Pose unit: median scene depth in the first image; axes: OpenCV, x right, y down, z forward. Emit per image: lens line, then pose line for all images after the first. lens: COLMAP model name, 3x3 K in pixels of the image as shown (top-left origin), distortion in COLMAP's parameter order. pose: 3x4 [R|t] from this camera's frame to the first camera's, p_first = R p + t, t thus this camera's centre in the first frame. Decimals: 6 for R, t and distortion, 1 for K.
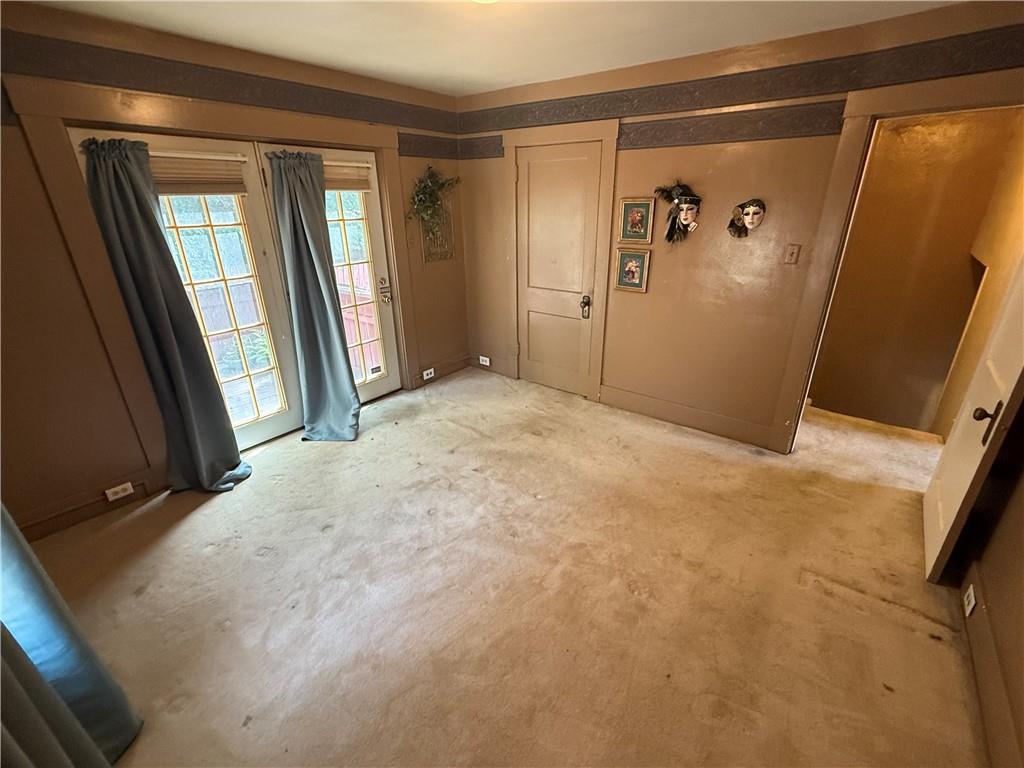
lens RADIAL K [[446.3, 0, 510.6], [0, 446.3, 383.1], [0, 0, 1]] dist [-0.004722, 0.000455]
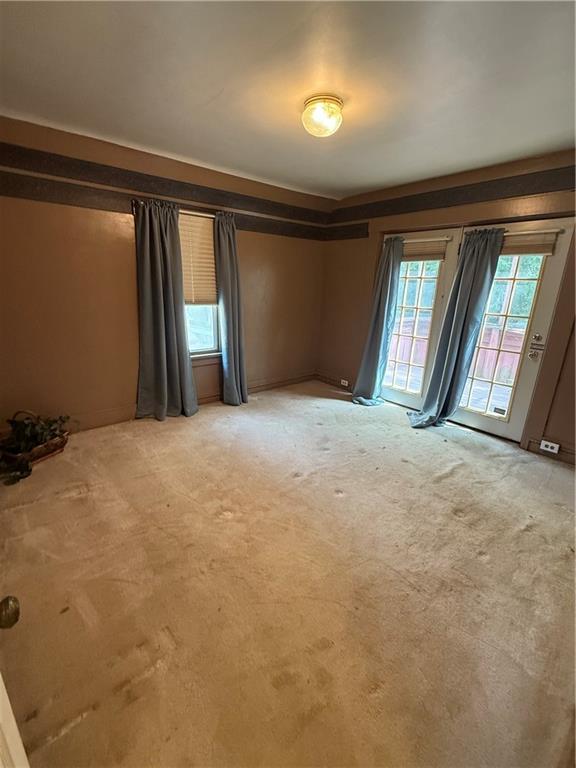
lens RADIAL K [[334.7, 0, 284.9], [0, 334.7, 385.8], [0, 0, 1]] dist [-0.004722, 0.000455]
pose [[-0.206882, 0.301167, -0.930859, 0.642607], [-0.387059, 0.848625, 0.360584, -0.197900], [0.898546, 0.434895, -0.058996, 0.594293]]
